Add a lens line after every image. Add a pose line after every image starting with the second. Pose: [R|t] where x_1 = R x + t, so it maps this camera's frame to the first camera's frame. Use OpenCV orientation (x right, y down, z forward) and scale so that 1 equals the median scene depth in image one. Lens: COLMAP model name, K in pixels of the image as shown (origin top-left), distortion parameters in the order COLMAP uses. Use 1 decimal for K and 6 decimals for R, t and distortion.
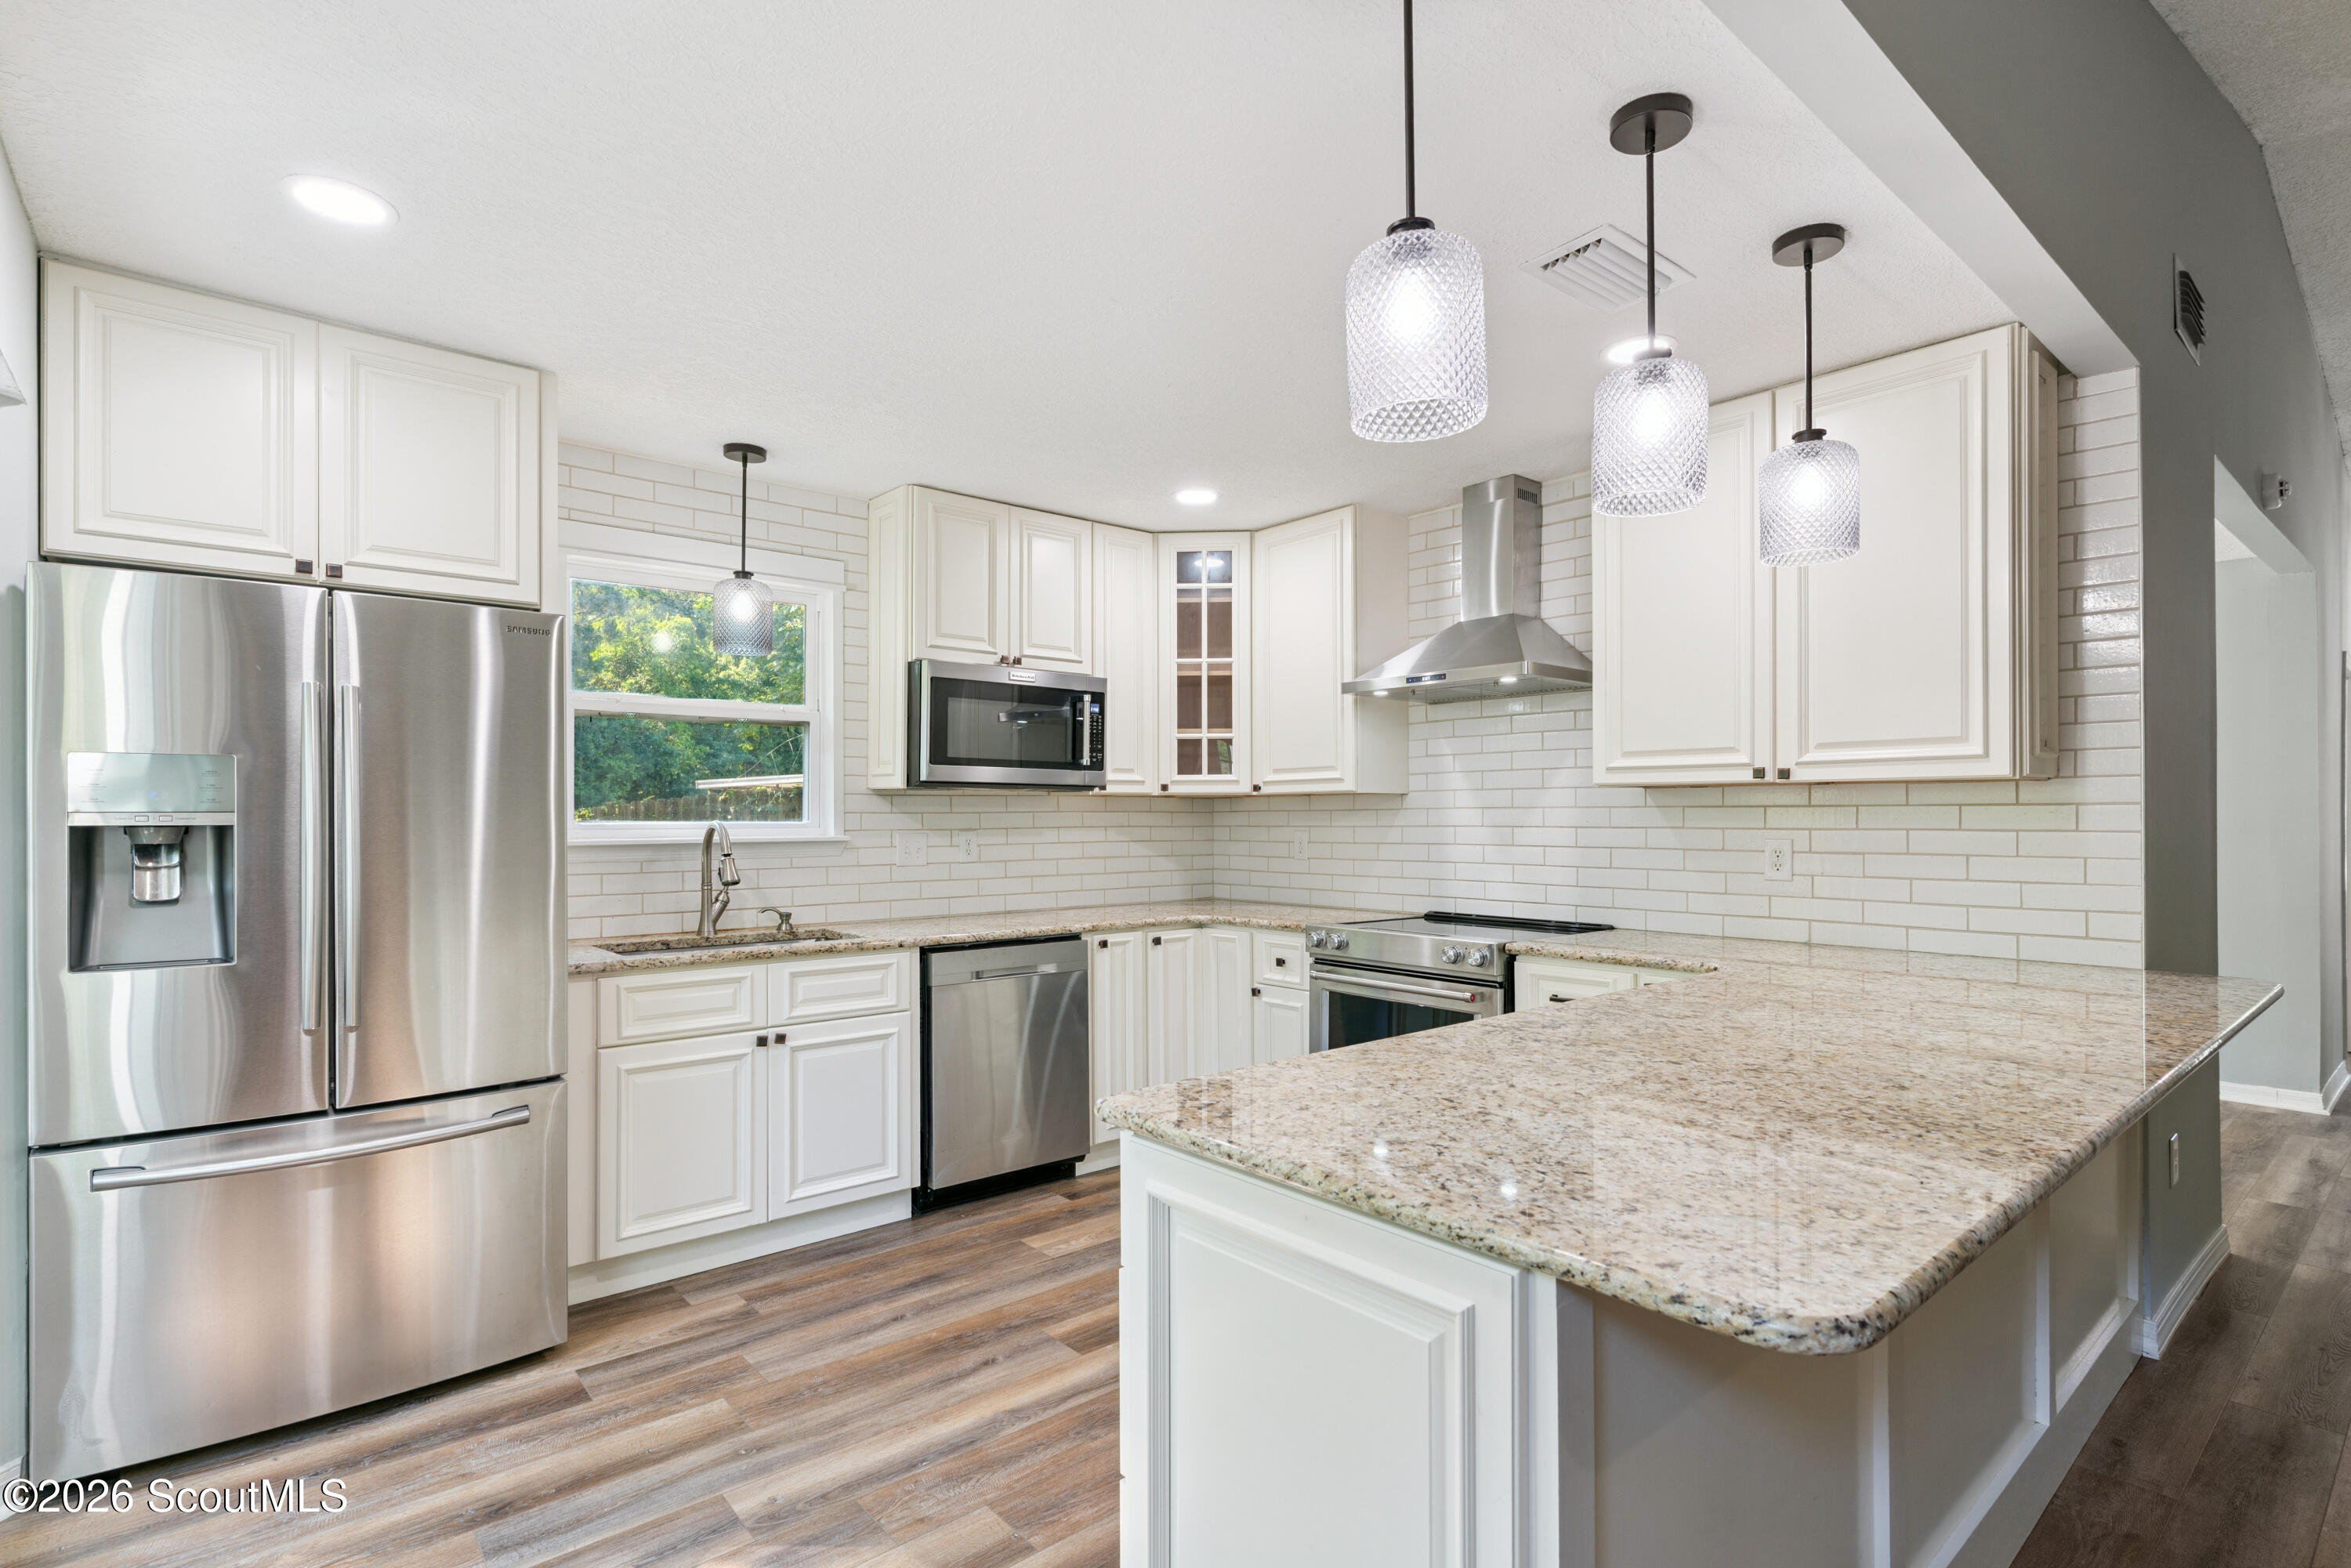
lens RADIAL K [[1105.2, 0, 1178.6], [0, 1105.2, 814.9], [0, 0, 1]] dist [-0.000518, -0.000033]
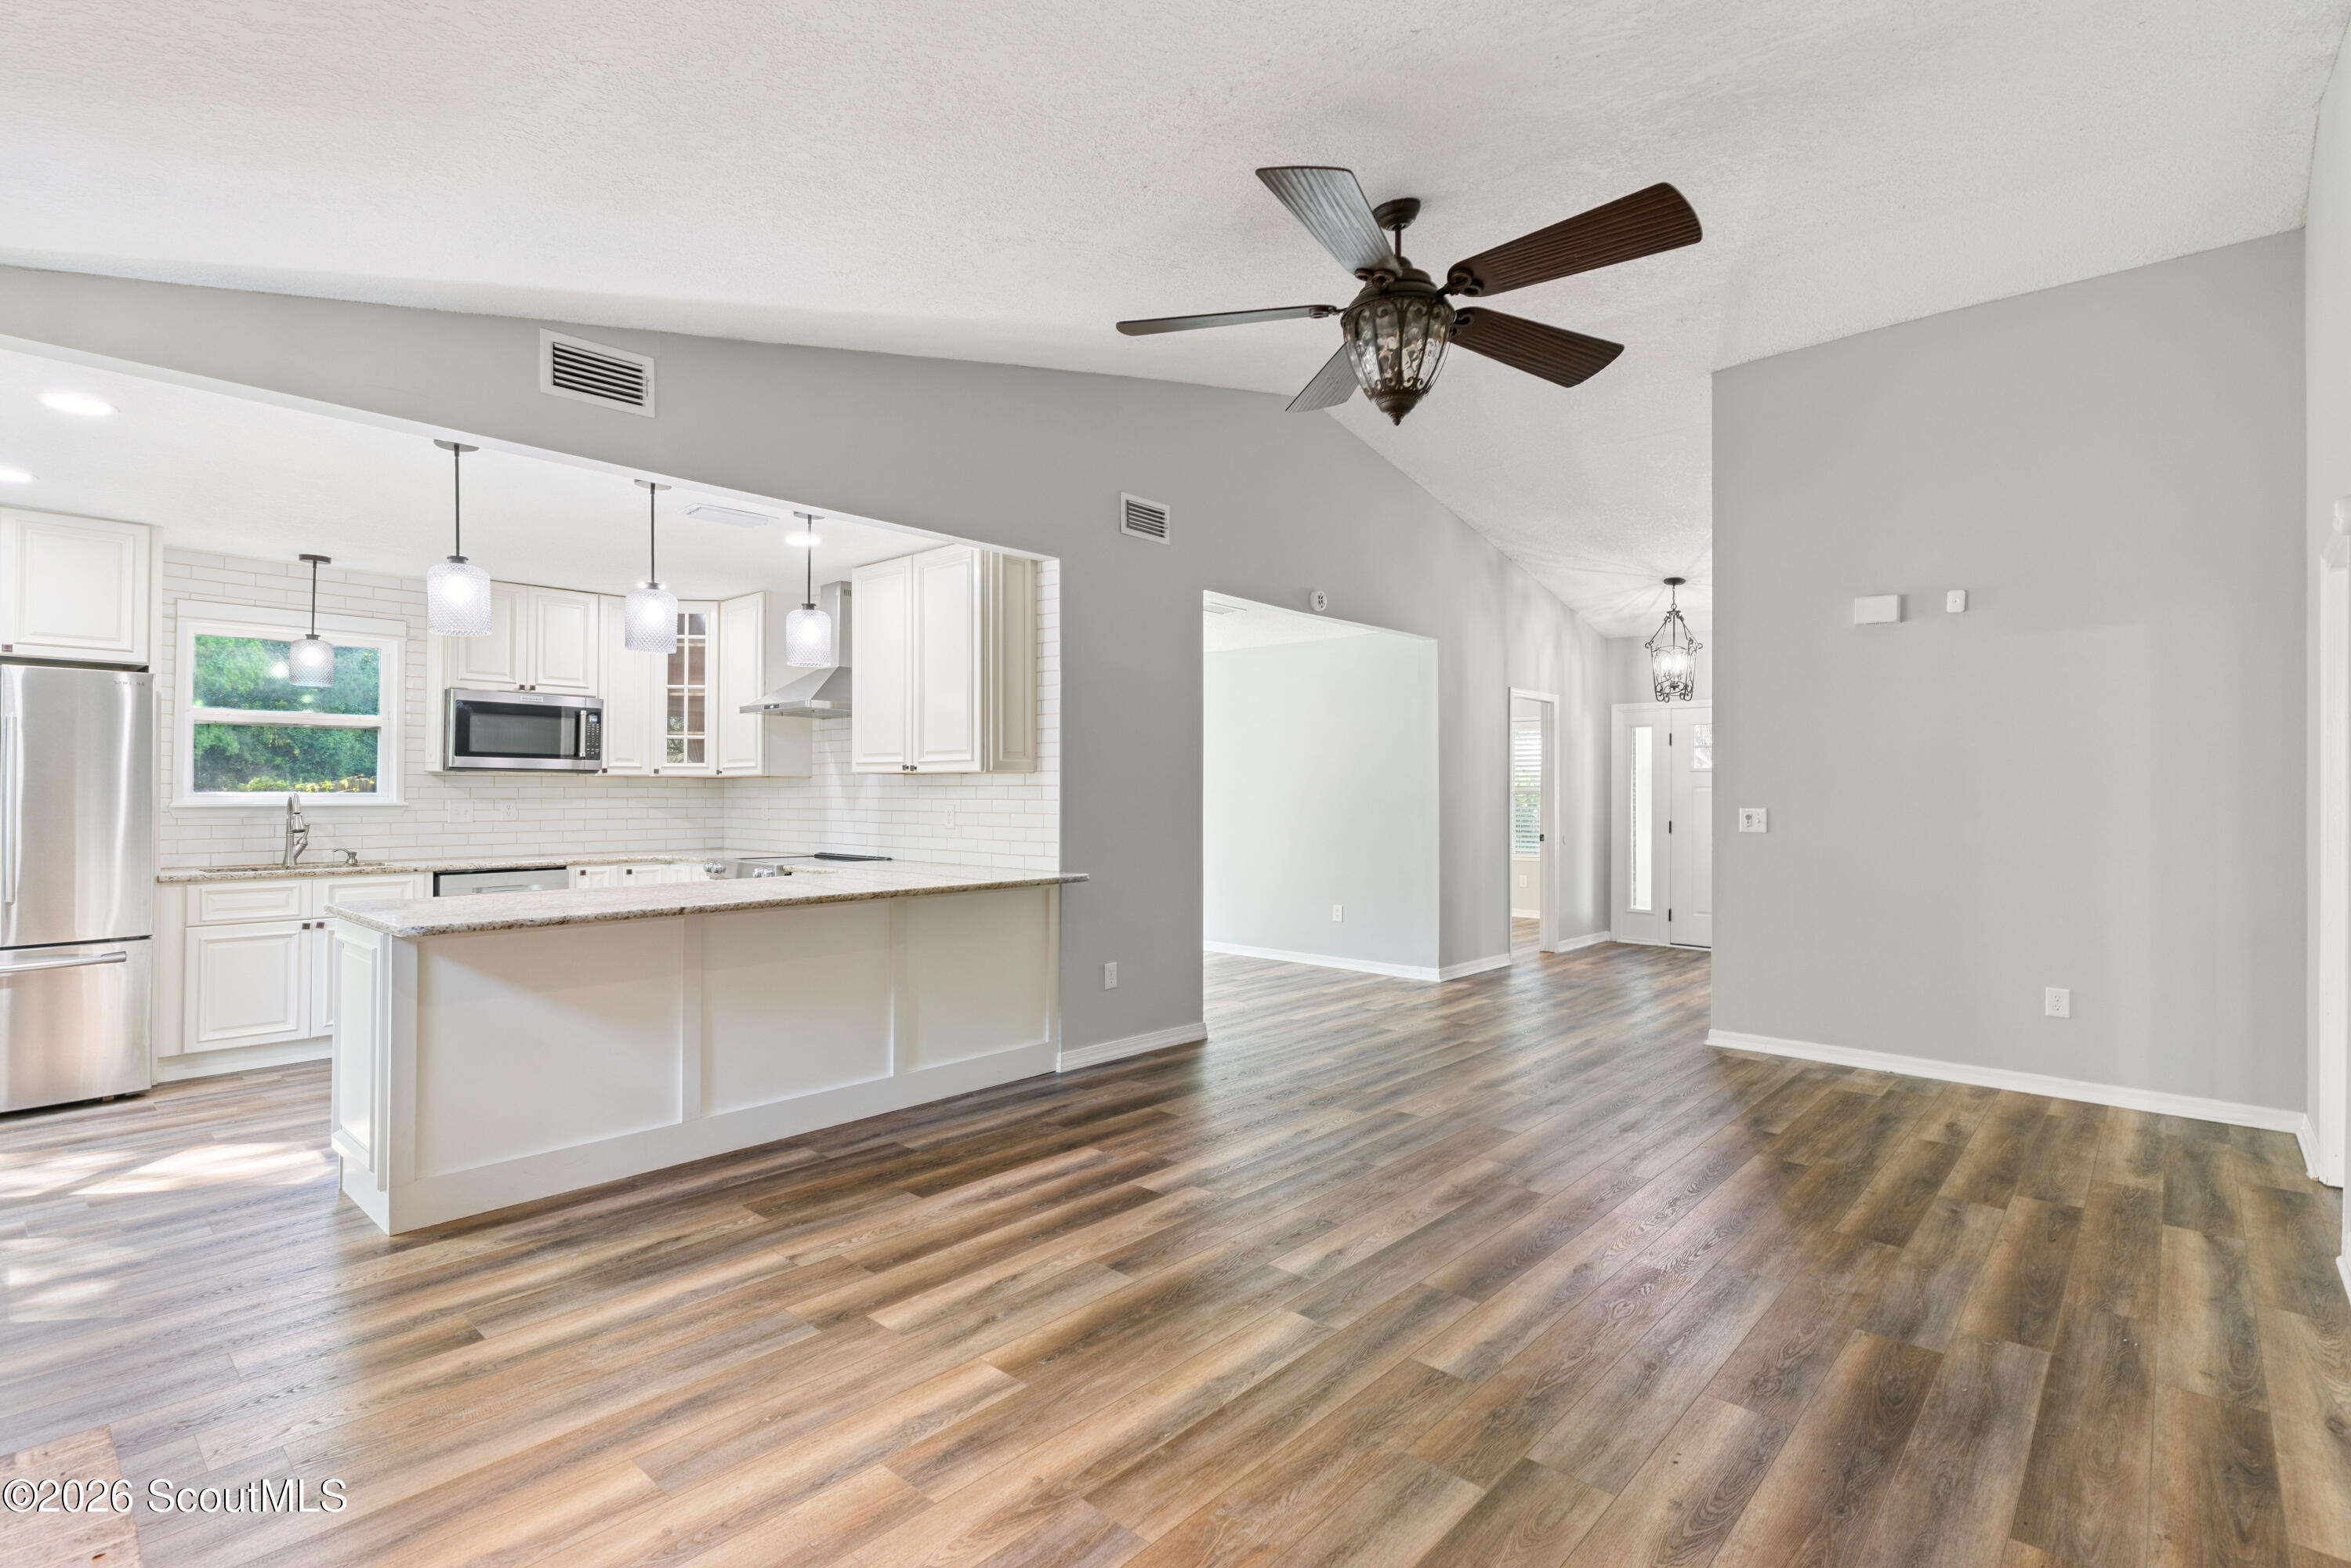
lens RADIAL K [[1091.7, 0, 1166.6], [0, 1091.7, 780.7], [0, 0, 1]] dist [0.001897, 0.000125]
pose [[0.992762, 0.005745, 0.119964, 0.553481], [-0.004638, 0.999944, -0.009498, -0.001296], [-0.120011, 0.008873, 0.992733, -0.609881]]
